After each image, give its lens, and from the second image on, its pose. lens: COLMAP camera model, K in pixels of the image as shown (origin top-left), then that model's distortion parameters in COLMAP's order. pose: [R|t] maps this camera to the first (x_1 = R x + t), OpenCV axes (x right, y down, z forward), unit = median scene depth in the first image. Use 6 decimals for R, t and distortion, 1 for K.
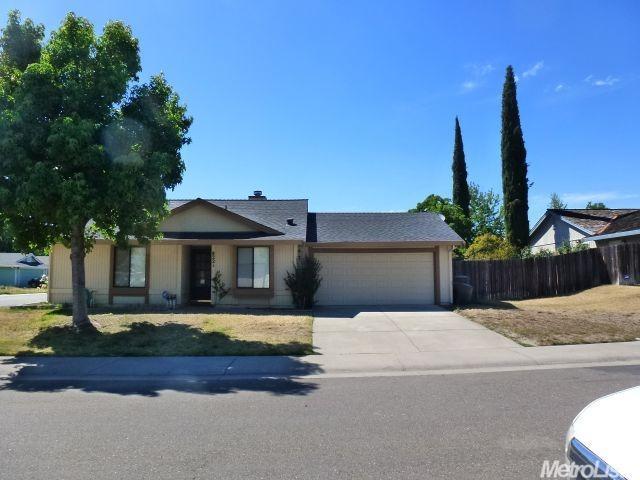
lens RADIAL K [[437.1, 0, 317.5], [0, 437.1, 243.3], [0, 0, 1]] dist [-0.005616, -0.019933]
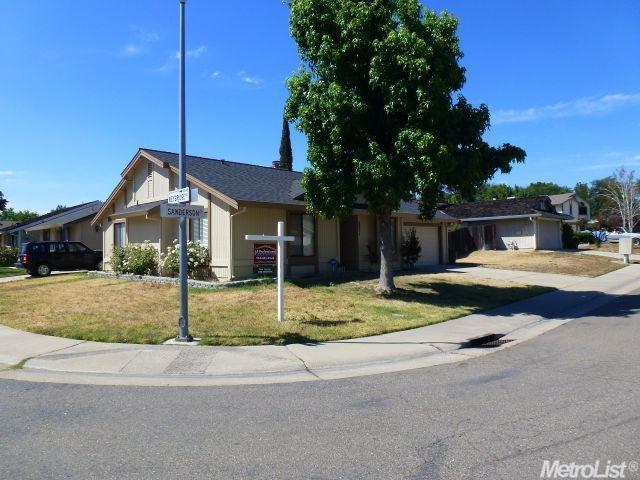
lens RADIAL K [[467.1, 0, 319.1], [0, 467.1, 241.0], [0, 0, 1]] dist [-0.015871, -0.005957]
pose [[0.712211, 0.003464, 0.701957, -1.031493], [-0.032084, 0.999103, 0.027623, 0.035803], [-0.701232, -0.042195, 0.711684, 0.231140]]
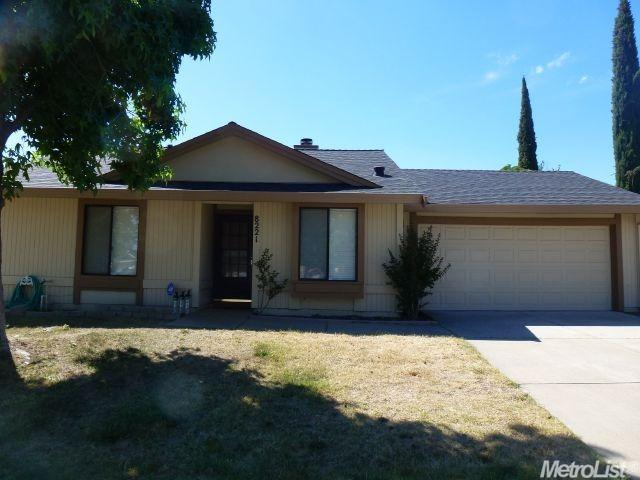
lens RADIAL K [[437.1, 0, 318.7], [0, 437.1, 234.2], [0, 0, 1]] dist [-0.005616, -0.019933]
pose [[0.999883, 0.015238, -0.001406, -0.144420], [-0.015244, 0.999875, -0.004234, 0.041430], [0.001341, 0.004255, 0.999990, 0.396065]]
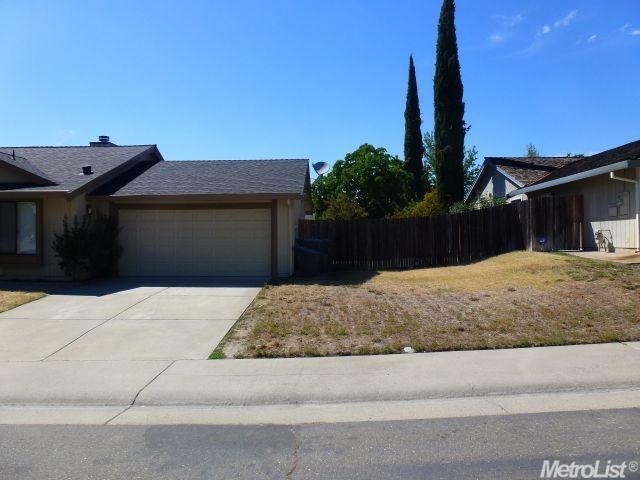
lens RADIAL K [[437.1, 0, 318.8], [0, 437.1, 228.9], [0, 0, 1]] dist [-0.005616, -0.019933]
pose [[0.998335, 0.000432, -0.057675, 0.401686], [0.002729, 0.998498, 0.054712, 0.014851], [0.057612, -0.054779, 0.996835, 0.236006]]
